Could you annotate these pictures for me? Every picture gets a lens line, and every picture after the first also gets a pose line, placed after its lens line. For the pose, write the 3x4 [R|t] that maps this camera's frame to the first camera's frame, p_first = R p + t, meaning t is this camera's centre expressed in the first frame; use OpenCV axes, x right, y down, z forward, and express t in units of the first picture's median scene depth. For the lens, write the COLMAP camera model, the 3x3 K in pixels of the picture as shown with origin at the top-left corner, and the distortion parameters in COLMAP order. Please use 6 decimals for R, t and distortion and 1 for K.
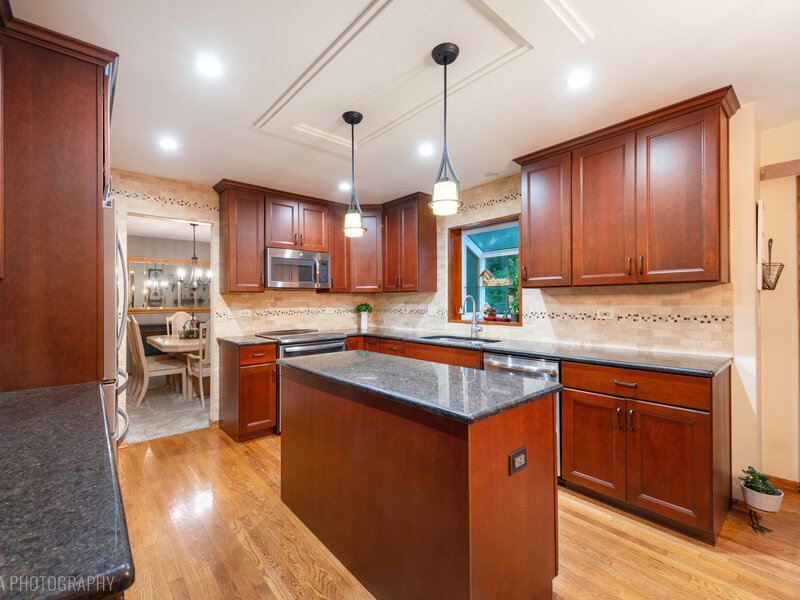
lens RADIAL K [[364.1, 0, 400.0], [0, 364.1, 300.0], [0, 0, 1]] dist [0.012820, -0.000106]
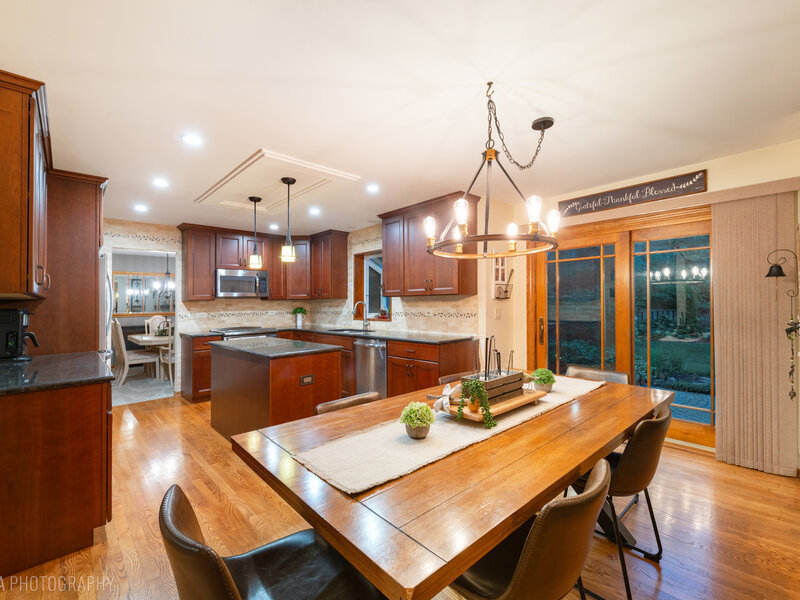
lens RADIAL K [[345.3, 0, 423.8], [0, 345.3, 296.9], [0, 0, 1]] dist [-0.000255, -0.000206]
pose [[0.995312, -0.006948, 0.096464, 0.268532], [0.008530, 0.999836, -0.016001, -0.005574], [-0.096337, 0.016749, 0.995208, -0.363731]]
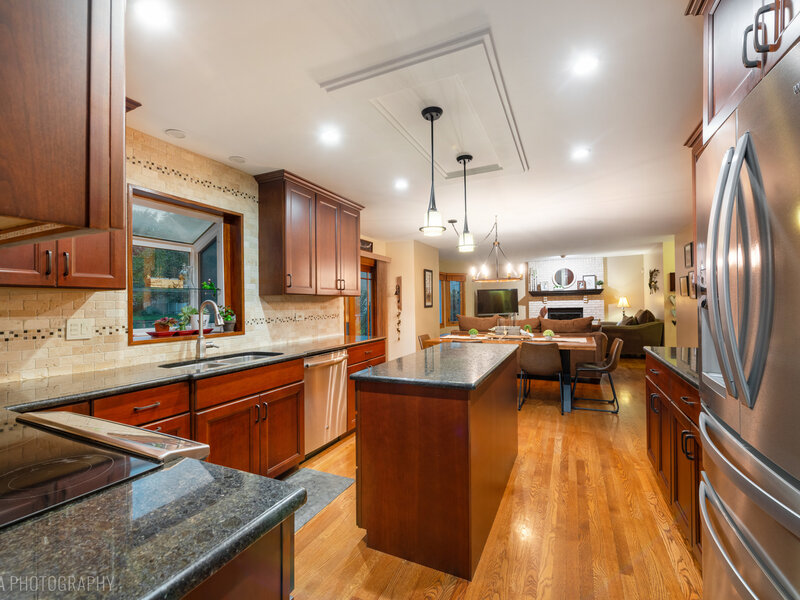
lens RADIAL K [[345.3, 0, 388.0], [0, 345.3, 303.8], [0, 0, 1]] dist [-0.000139, -0.000050]
pose [[-0.361380, 0.020446, 0.932194, -0.509722], [0.023249, 0.999646, -0.012913, 0.010896], [-0.932129, 0.017007, -0.361728, 0.792923]]
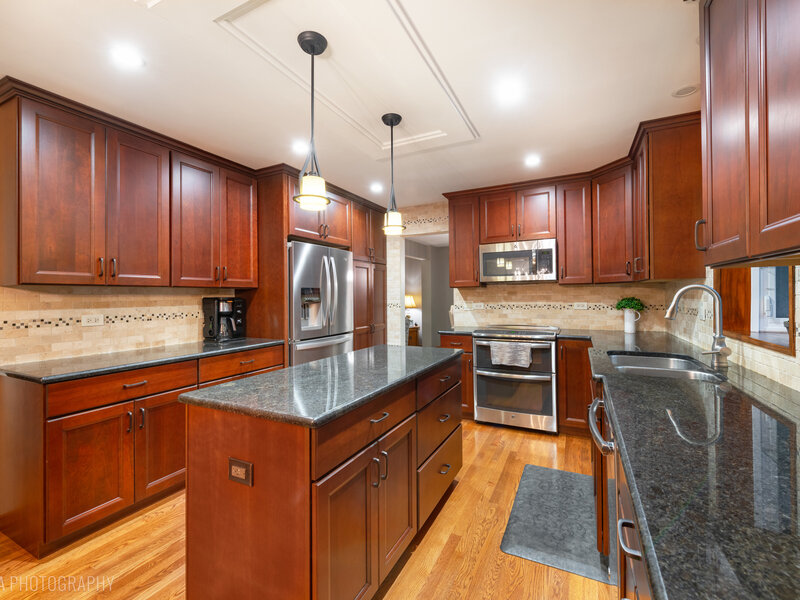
lens RADIAL K [[352.4, 0, 403.5], [0, 352.4, 290.1], [0, 0, 1]] dist [0.000084, -0.000010]
pose [[0.380924, -0.015269, -0.924480, 0.429471], [0.011004, 0.999868, -0.011980, -0.001778], [0.924541, -0.005610, 0.381041, 0.353379]]
